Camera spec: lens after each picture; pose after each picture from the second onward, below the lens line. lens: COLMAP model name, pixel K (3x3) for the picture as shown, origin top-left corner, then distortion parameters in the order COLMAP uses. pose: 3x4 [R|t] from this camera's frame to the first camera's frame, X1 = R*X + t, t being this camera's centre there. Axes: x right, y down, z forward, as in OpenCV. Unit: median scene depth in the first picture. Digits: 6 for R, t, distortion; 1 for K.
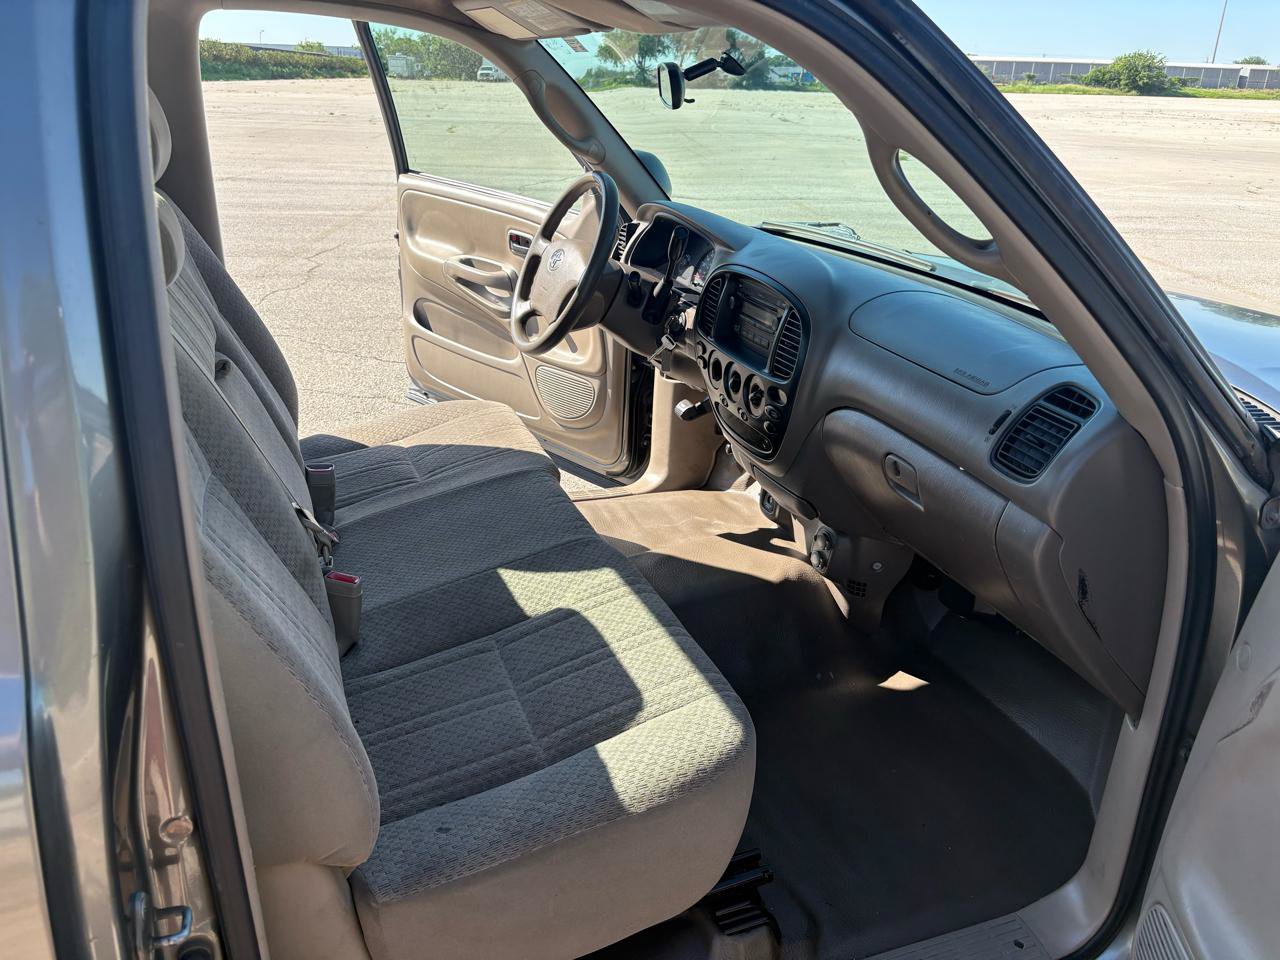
lens RADIAL K [[967.4, 0, 664.6], [0, 967.4, 478.3], [0, 0, 1]] dist [0.067689, -0.072185]
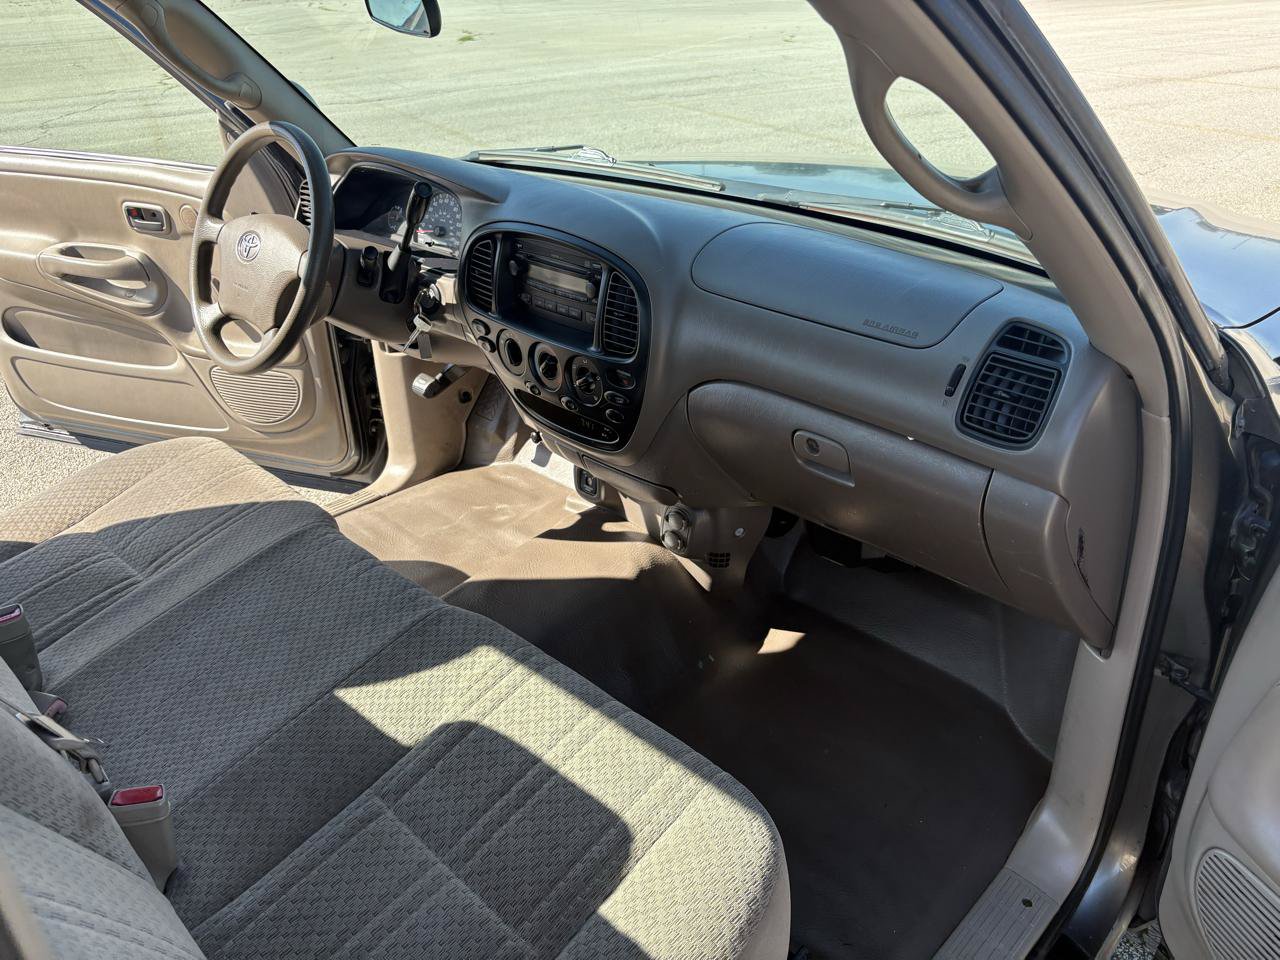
lens RADIAL K [[969.2, 0, 661.4], [0, 969.2, 466.0], [0, 0, 1]] dist [0.017682, -0.003808]
pose [[0.911348, -0.248836, 0.327912, -0.125904], [0.217139, 0.967364, 0.130602, -0.101309], [-0.349708, -0.047821, 0.935637, 0.193783]]
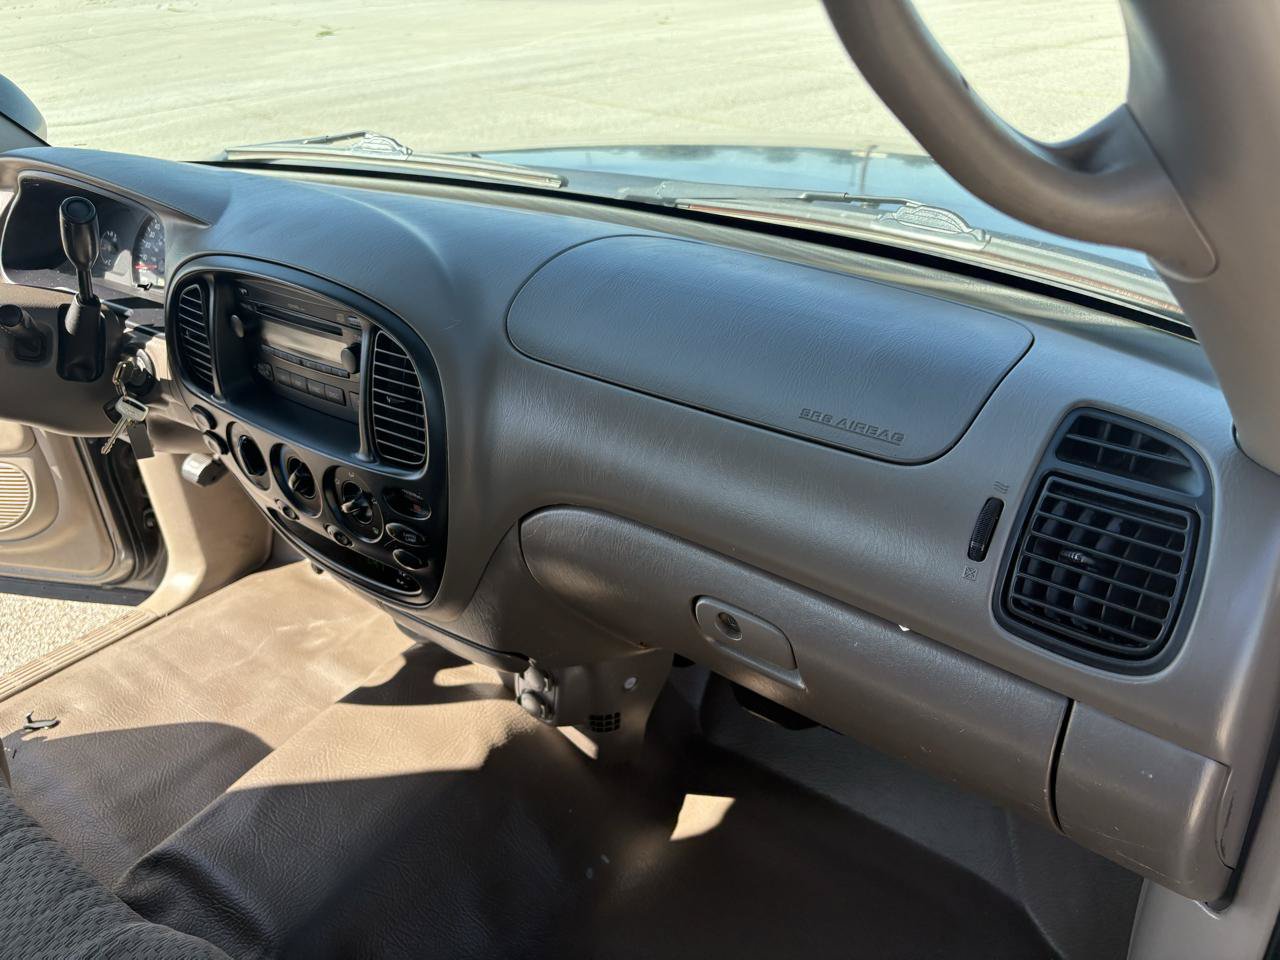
lens RADIAL K [[982.1, 0, 652.2], [0, 982.1, 485.3], [0, 0, 1]] dist [0.009559, 0.005750]
pose [[0.858520, -0.324927, 0.396695, 0.024370], [0.277396, 0.944933, 0.173645, -0.132966], [-0.431272, -0.039036, 0.901377, 0.438155]]
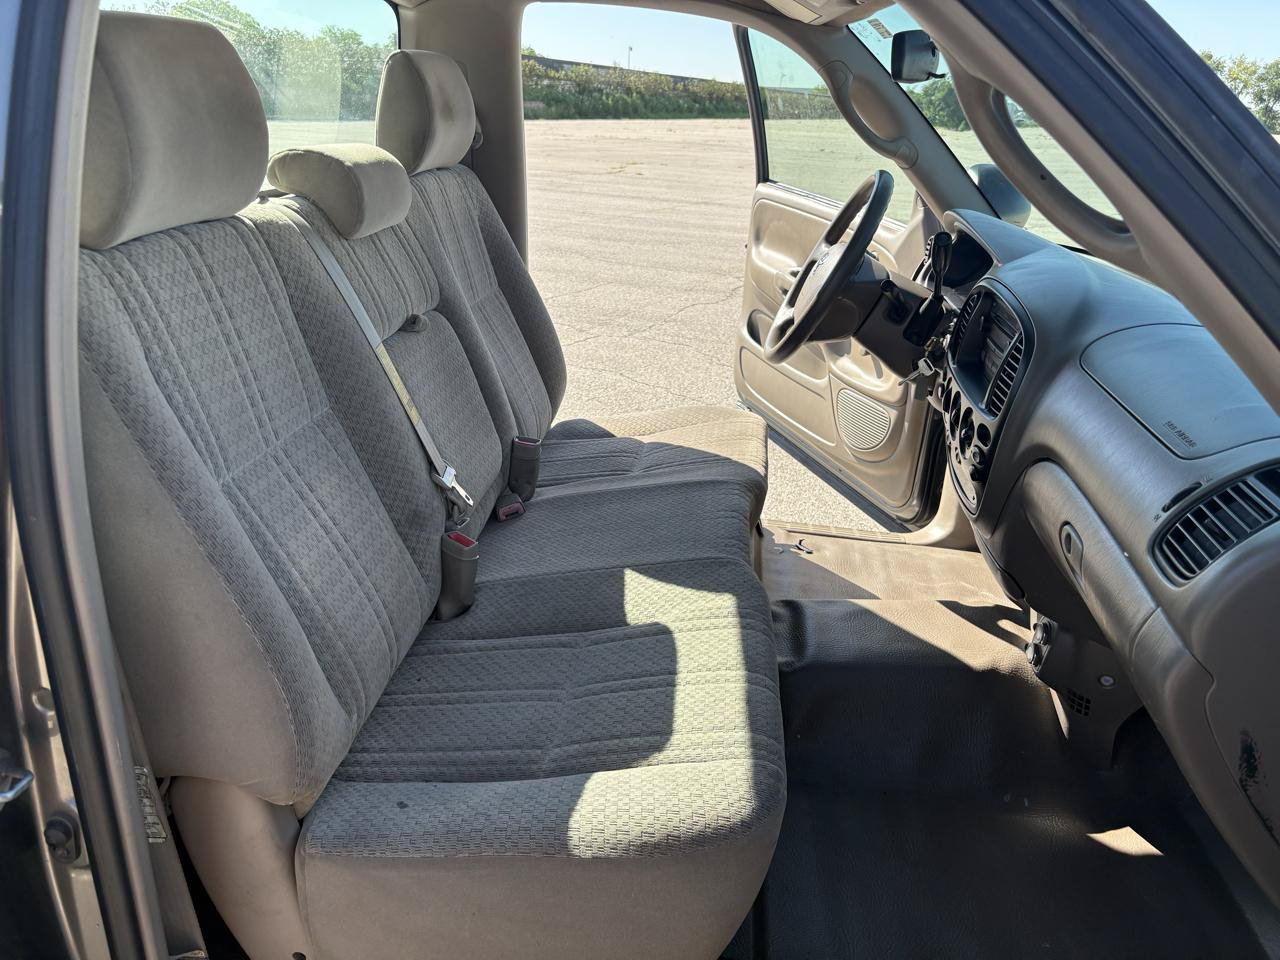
lens RADIAL K [[979.0, 0, 640.5], [0, 979.0, 485.5], [0, 0, 1]] dist [0.061204, -0.080281]
pose [[0.882278, 0.177357, -0.436038, 0.206627], [-0.191184, 0.981476, 0.012372, -0.000135], [0.430155, 0.072448, 0.899843, 0.130536]]
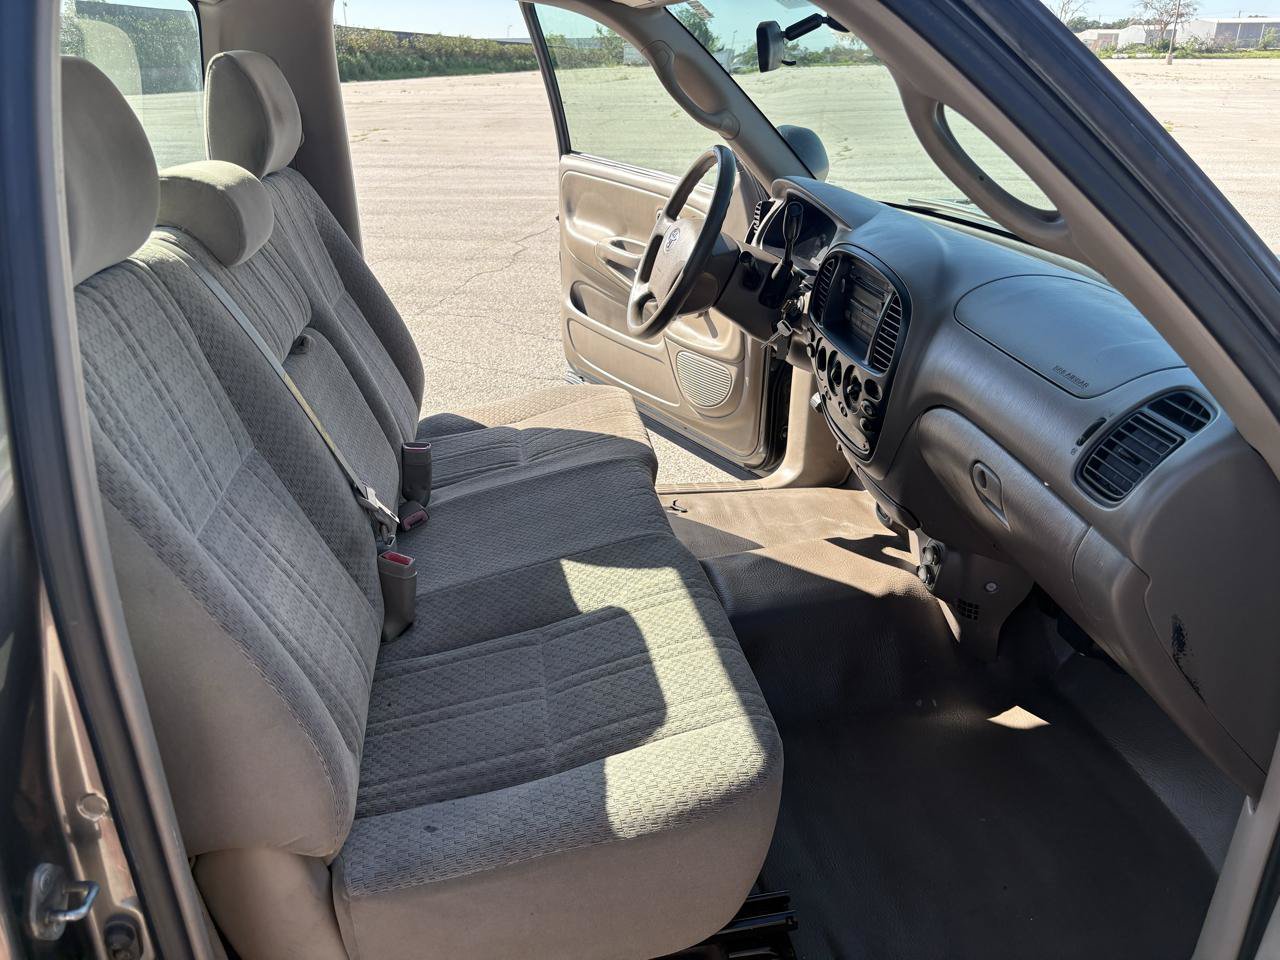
lens RADIAL K [[972.8, 0, 658.6], [0, 972.8, 487.2], [0, 0, 1]] dist [0.064921, -0.081590]
pose [[0.974889, 0.056384, -0.215436, 0.110922], [-0.051630, 0.998284, 0.027640, -0.009209], [0.216625, -0.015823, 0.976127, 0.065602]]
